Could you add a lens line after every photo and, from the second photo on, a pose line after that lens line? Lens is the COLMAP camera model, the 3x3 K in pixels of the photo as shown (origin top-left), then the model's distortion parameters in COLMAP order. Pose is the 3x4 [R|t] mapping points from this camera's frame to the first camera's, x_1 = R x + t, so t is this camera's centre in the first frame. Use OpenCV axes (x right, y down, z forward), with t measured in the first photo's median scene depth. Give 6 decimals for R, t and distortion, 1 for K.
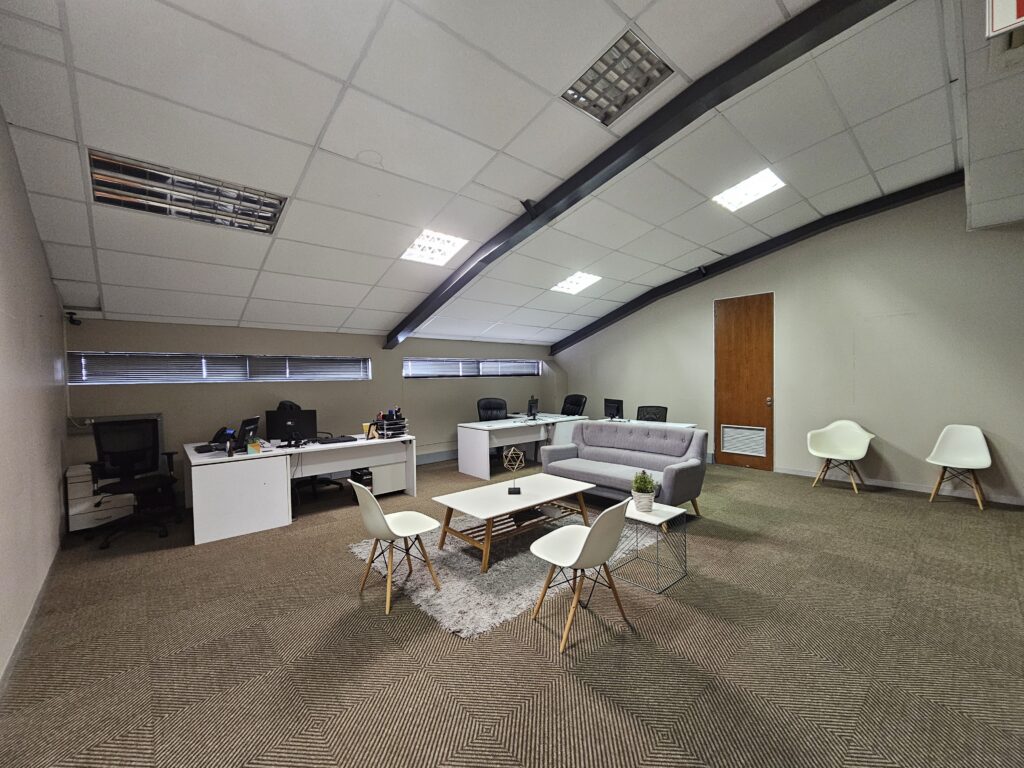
lens RADIAL K [[421.4, 0, 512.7], [0, 421.4, 386.6], [0, 0, 1]] dist [-0.002857, -0.000440]
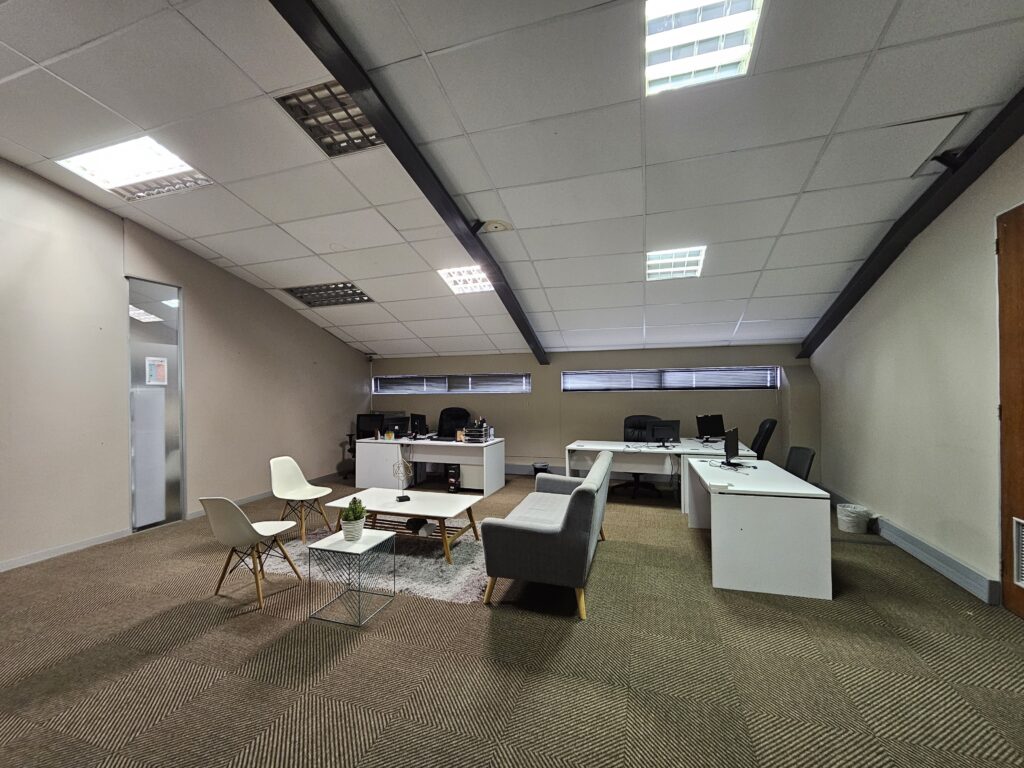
lens RADIAL K [[421.4, 0, 514.8], [0, 421.4, 381.5], [0, 0, 1]] dist [-0.002857, -0.000440]
pose [[0.508424, -0.007566, -0.861074, 0.635428], [-0.017230, 0.999672, -0.018957, -0.024617], [0.860934, 0.024474, 0.508127, 0.399372]]
